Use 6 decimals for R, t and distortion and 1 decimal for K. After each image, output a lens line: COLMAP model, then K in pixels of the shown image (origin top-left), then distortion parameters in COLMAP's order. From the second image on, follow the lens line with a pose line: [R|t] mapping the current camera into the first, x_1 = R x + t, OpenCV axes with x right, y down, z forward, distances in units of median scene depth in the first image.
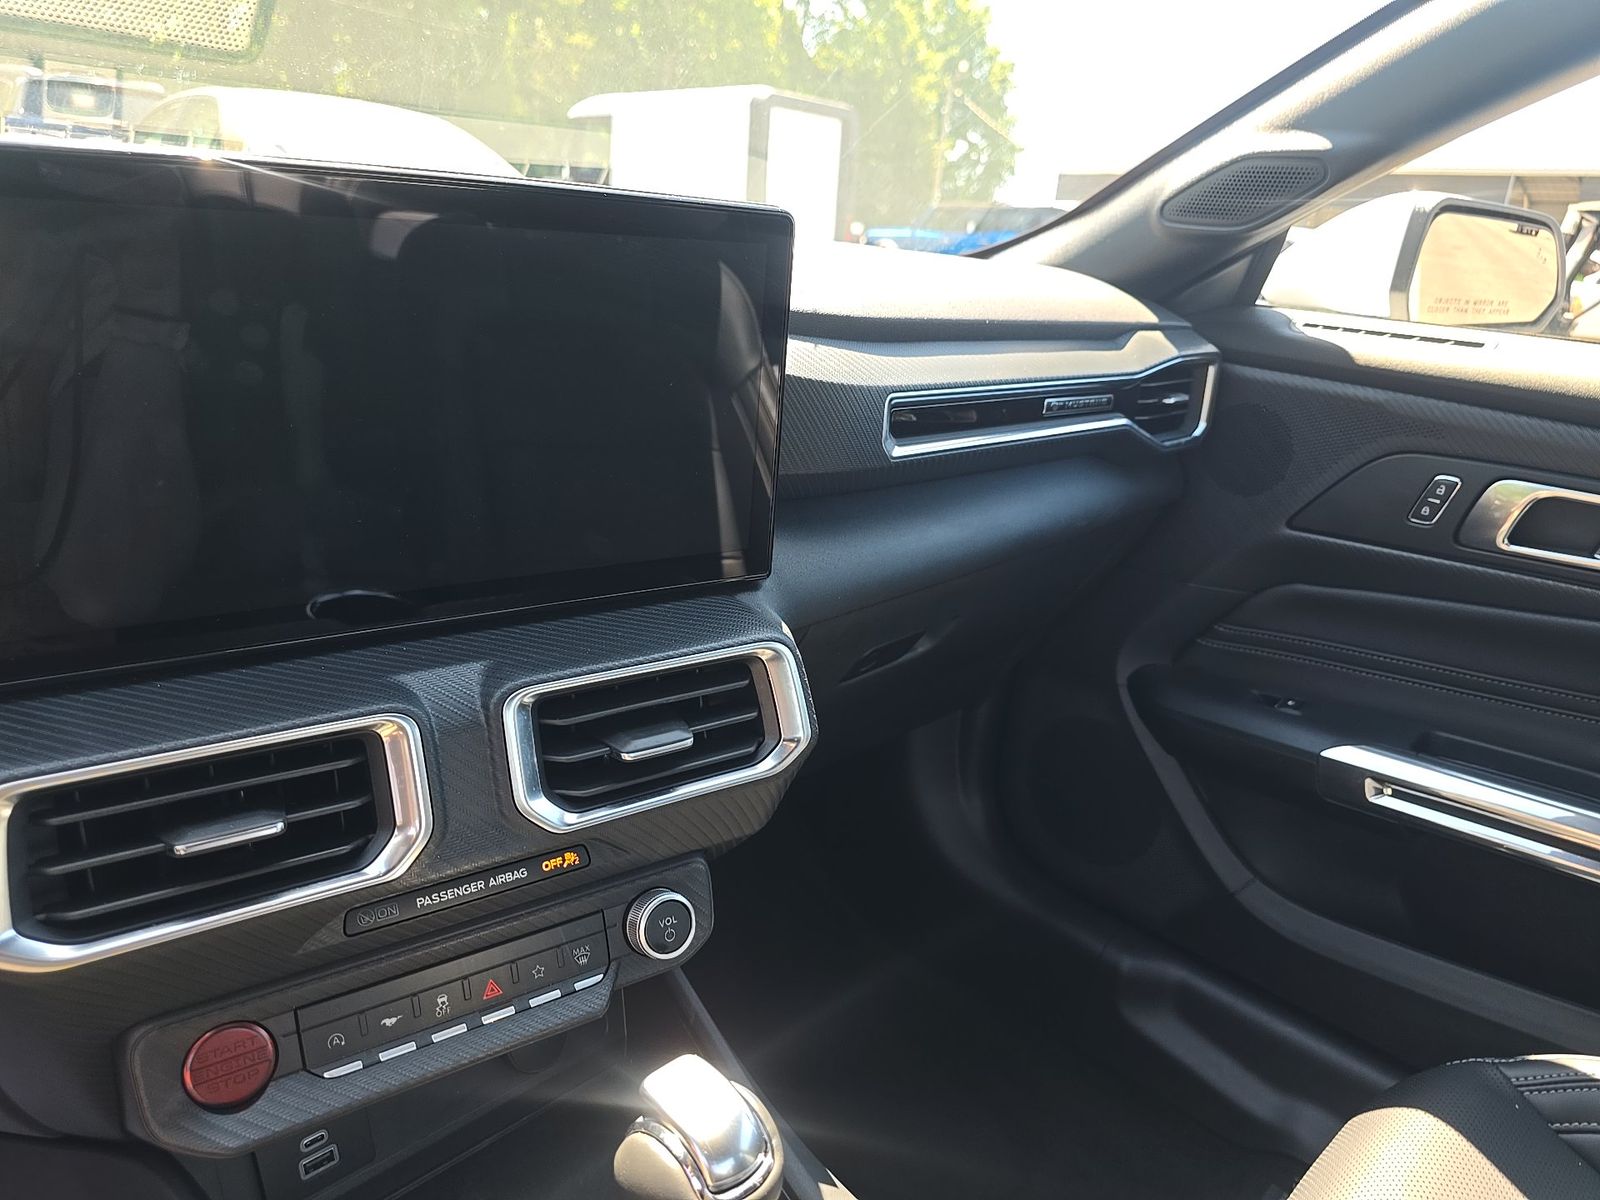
lens RADIAL K [[1077.0, 0, 798.3], [0, 1077.0, 597.2], [0, 0, 1]] dist [0.006643, -0.001164]
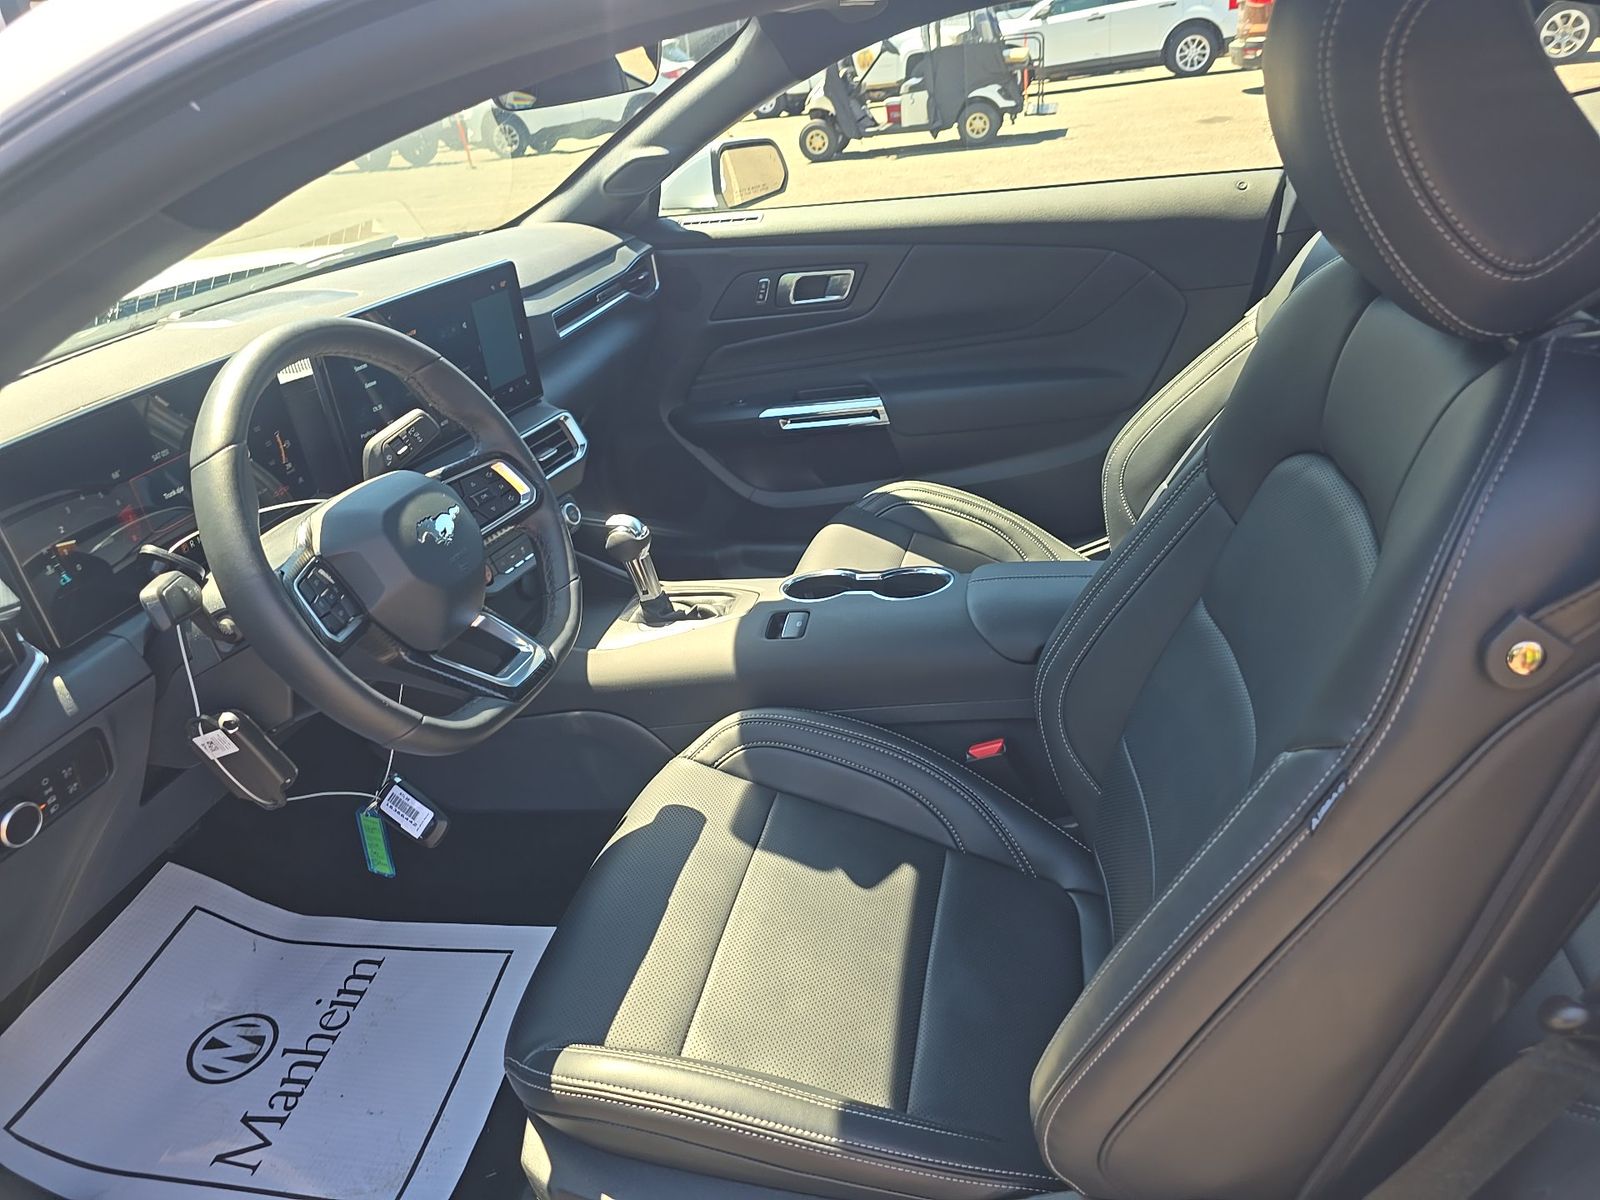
lens RADIAL K [[1077.0, 0, 795.7], [0, 1077.0, 602.8], [0, 0, 1]] dist [0.006643, -0.001164]
pose [[0.835540, -0.384092, 0.392869, -0.476414], [0.329069, 0.922450, 0.201989, 0.077628], [-0.439985, -0.039489, 0.897137, -1.047715]]
